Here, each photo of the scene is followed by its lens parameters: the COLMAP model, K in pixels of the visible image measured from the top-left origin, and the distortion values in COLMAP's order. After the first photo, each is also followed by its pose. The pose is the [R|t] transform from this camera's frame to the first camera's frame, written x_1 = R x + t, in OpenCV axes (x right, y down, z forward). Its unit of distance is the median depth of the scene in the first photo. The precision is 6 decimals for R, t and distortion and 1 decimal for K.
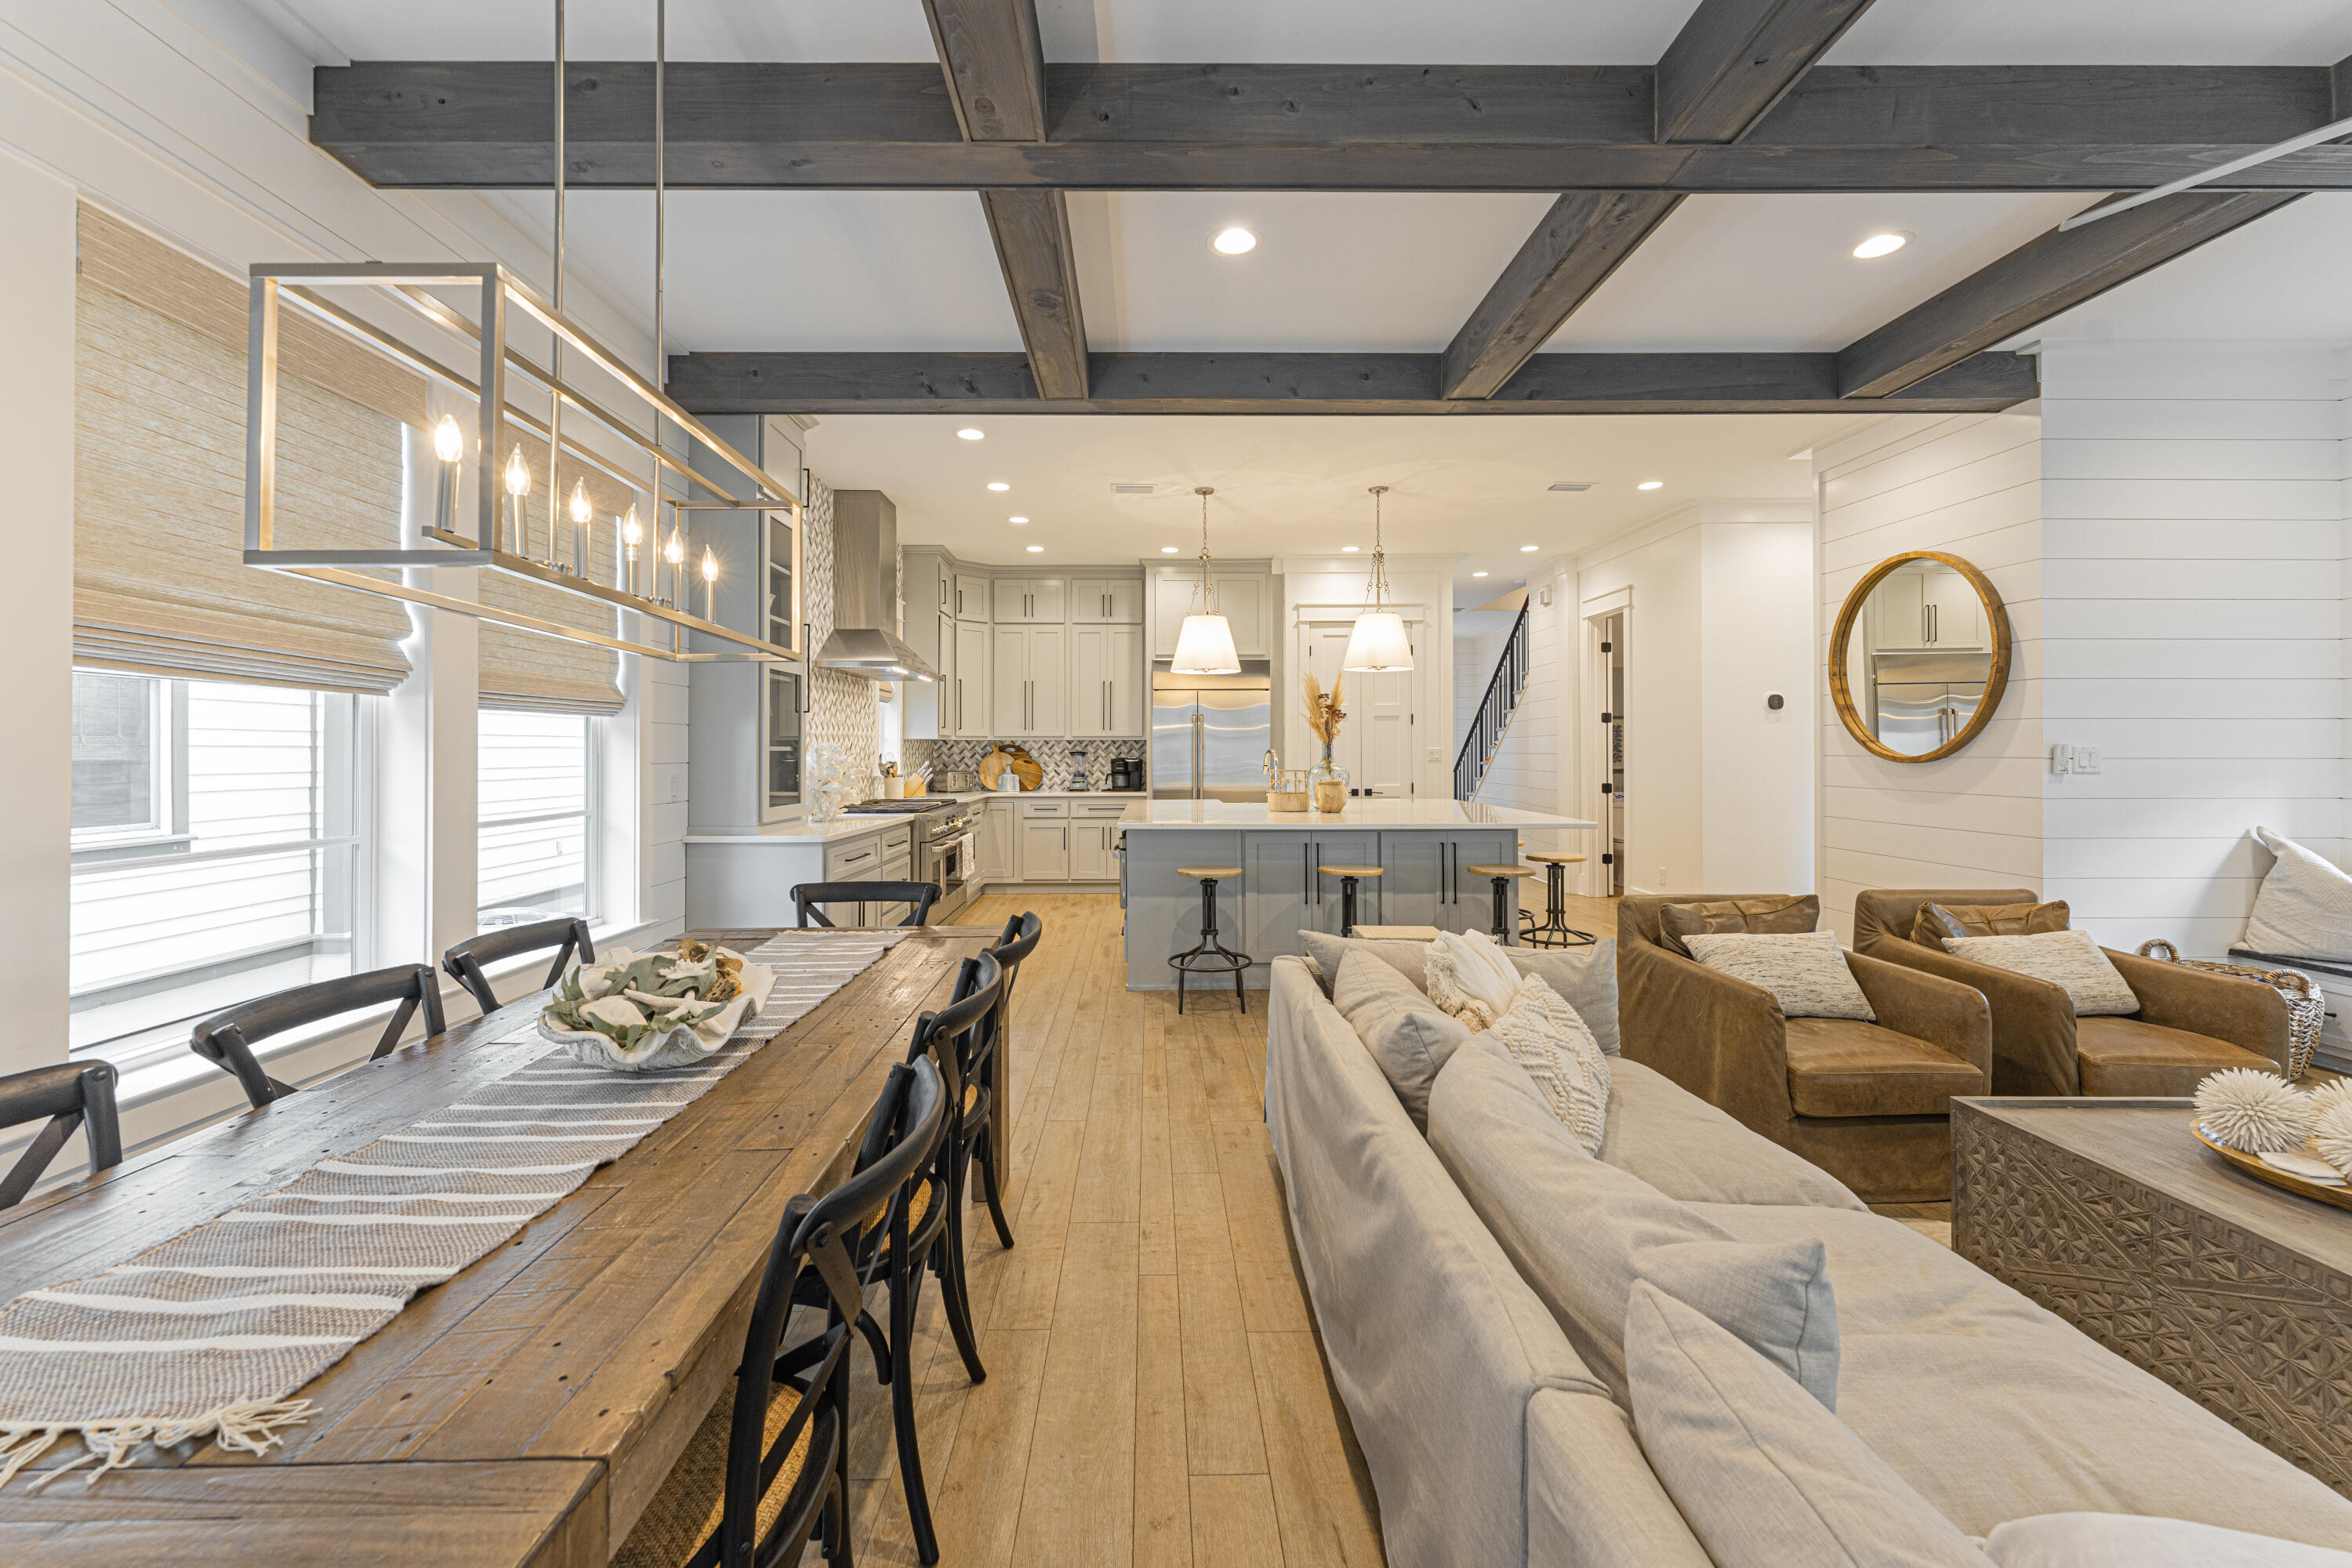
lens RADIAL K [[953.2, 0, 1100.3], [0, 953.2, 741.2], [0, 0, 1]] dist [0.000729, 0.000184]
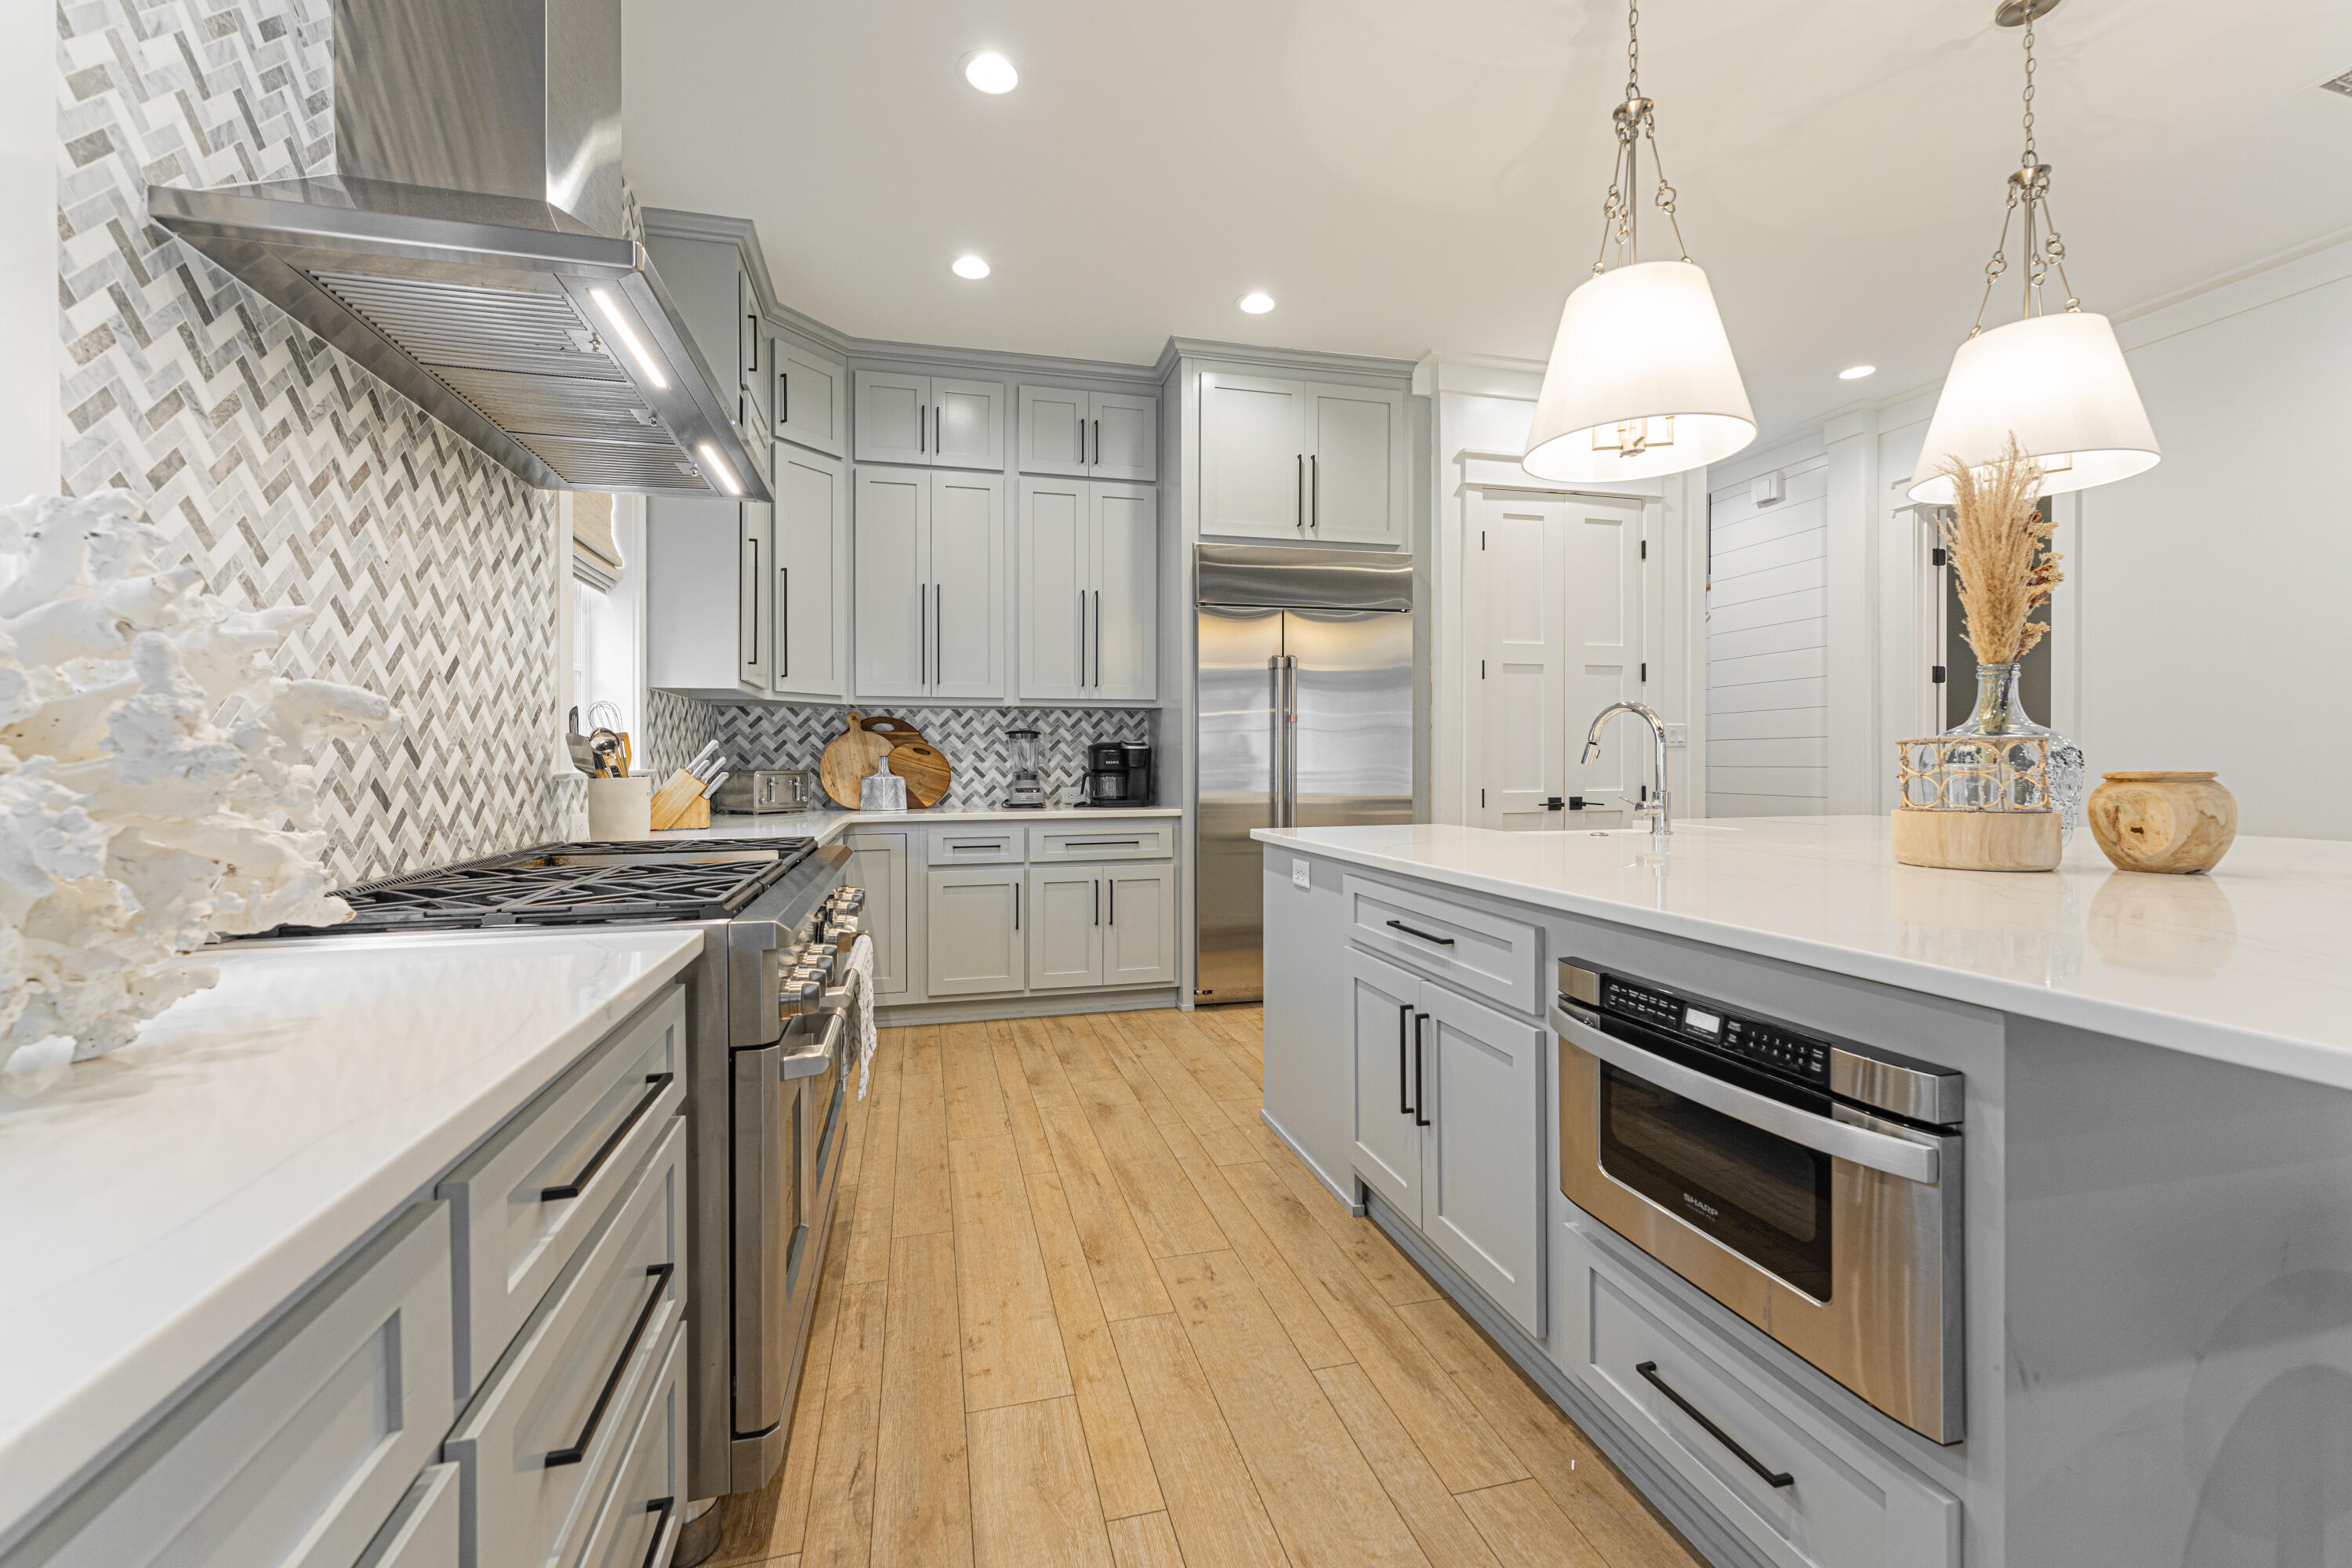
lens RADIAL K [[954.8, 0, 1138.4], [0, 954.8, 764.2], [0, 0, 1]] dist [-0.000524, -0.000100]
pose [[0.963533, -0.001729, 0.267583, -0.109439], [-0.001676, 0.999921, 0.012494, 0.024261], [-0.267583, -0.012487, 0.963454, 0.527748]]
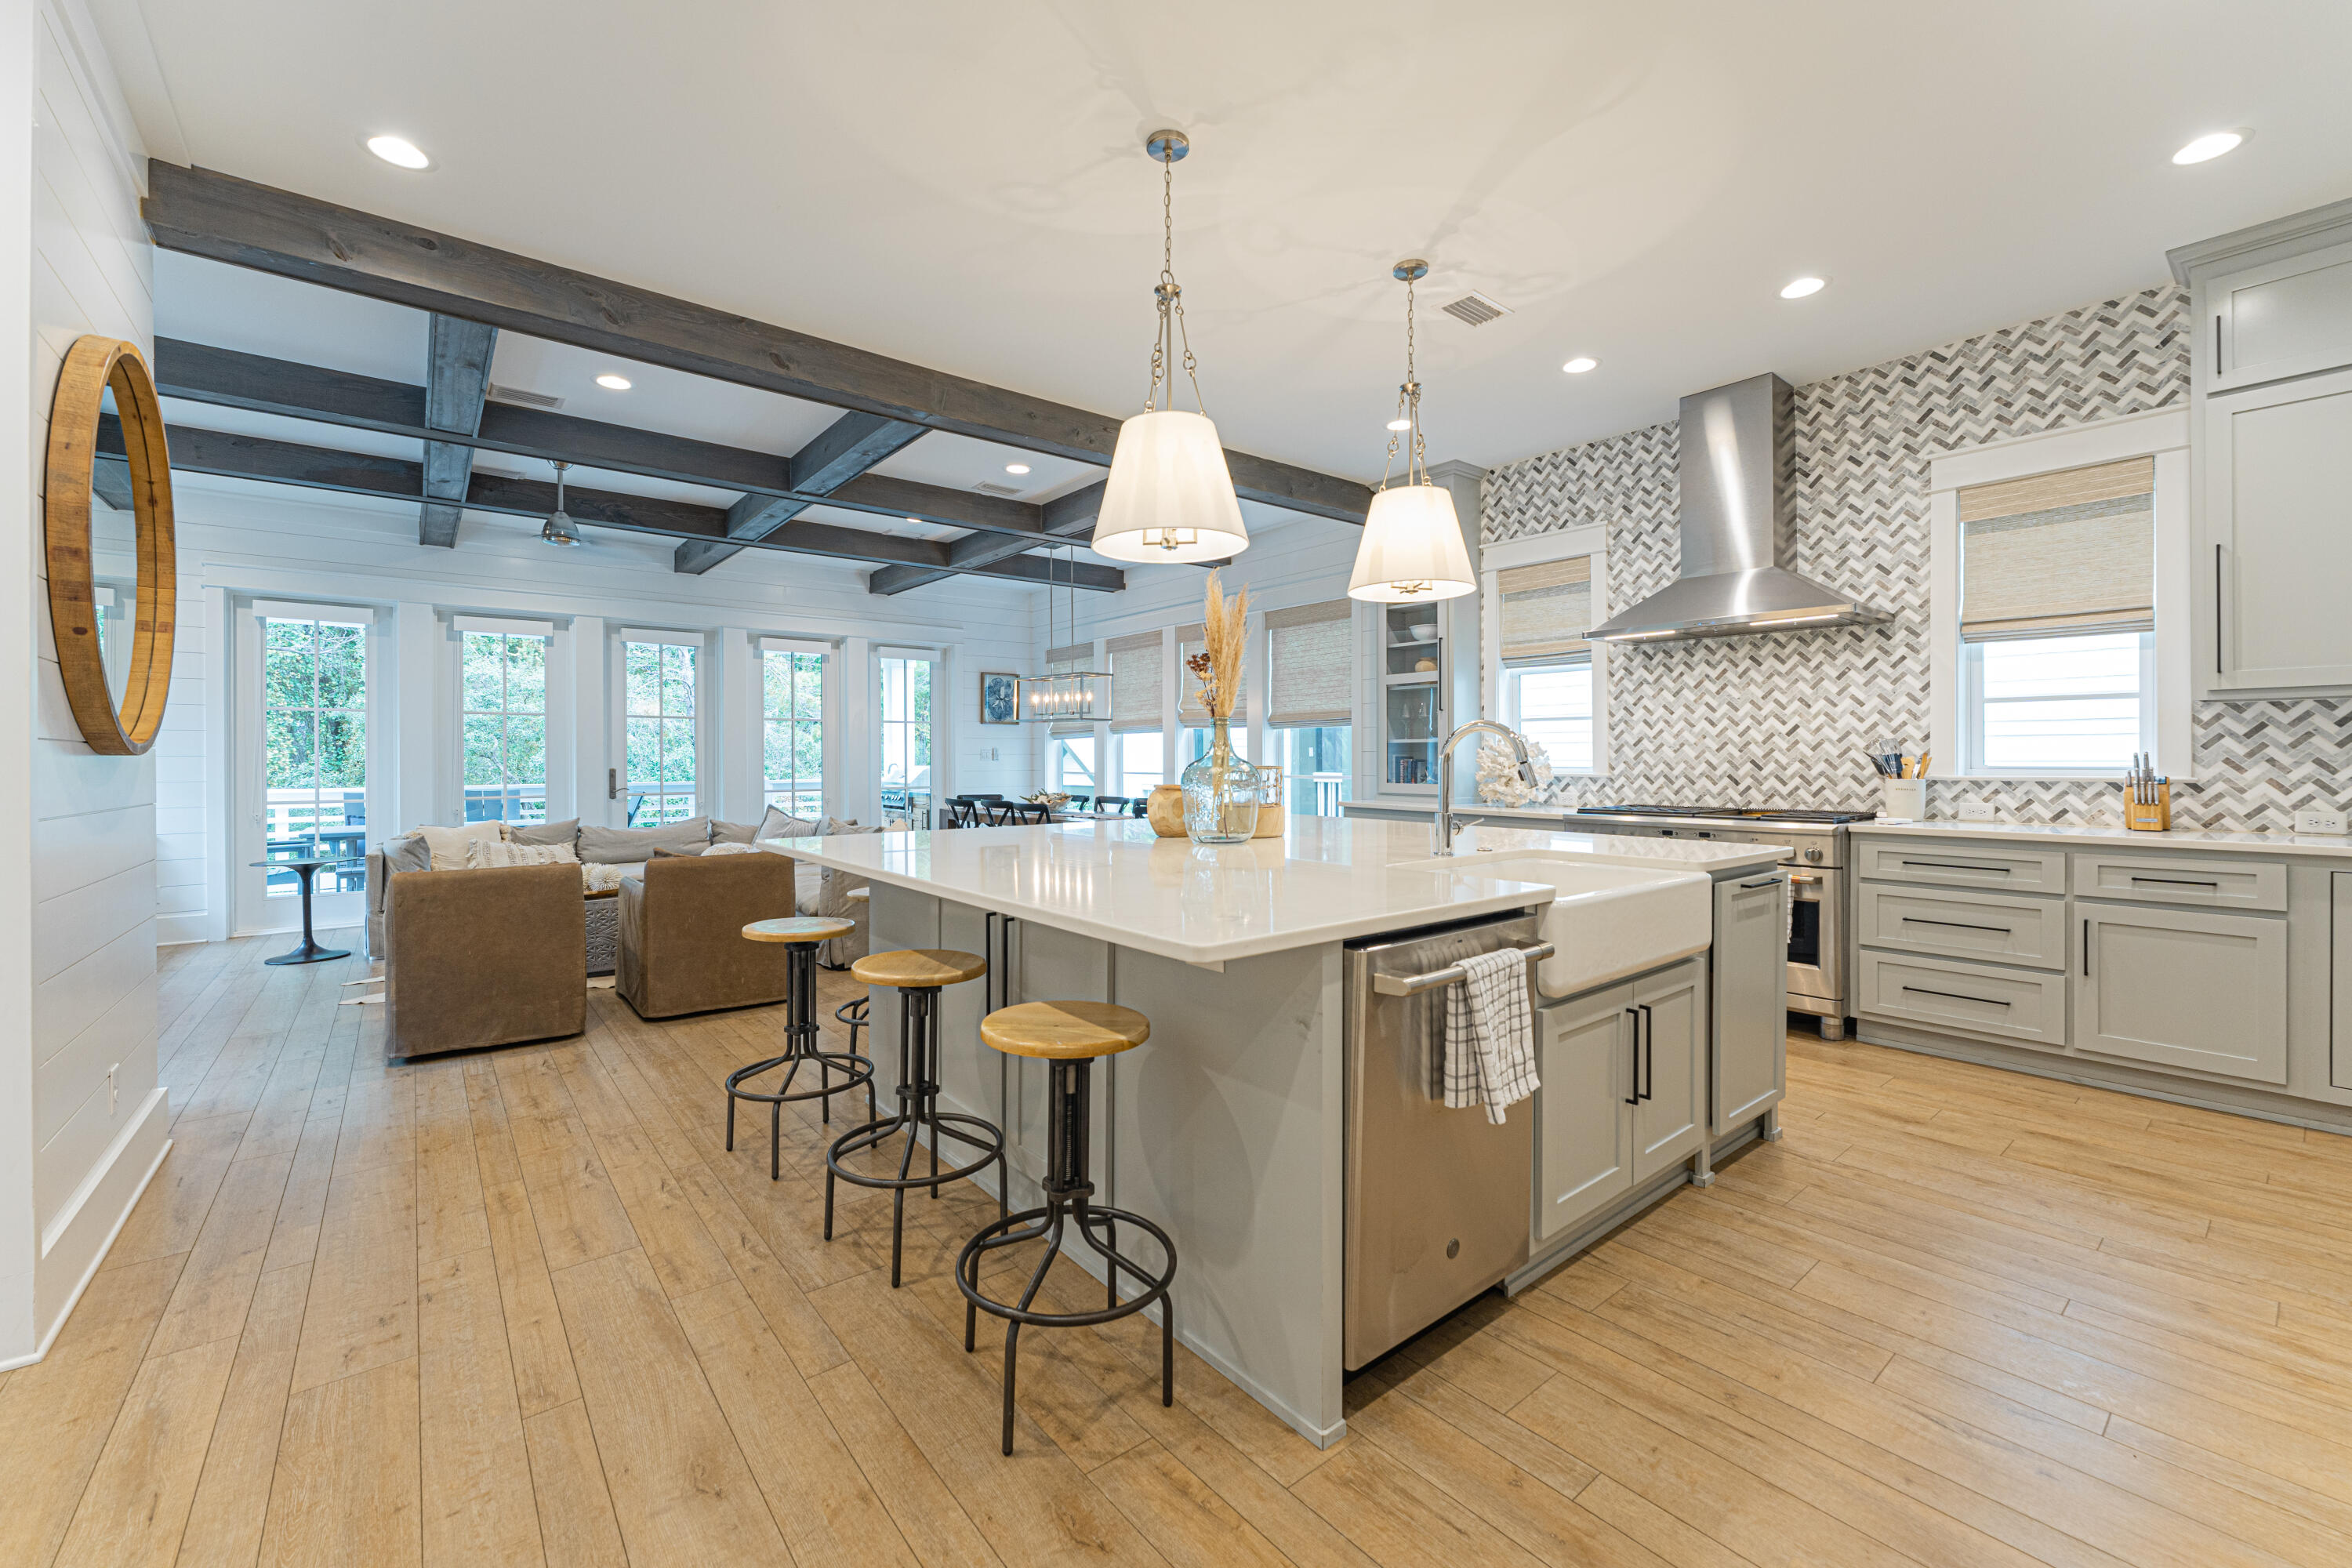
lens RADIAL K [[936.4, 0, 1208.2], [0, 936.4, 759.1], [0, 0, 1]] dist [-0.000159, -0.000060]
pose [[-0.729237, 0.005571, -0.684238, 0.421259], [0.011622, 0.999923, -0.004245, 0.019532], [0.684162, -0.011048, -0.729246, 0.965462]]
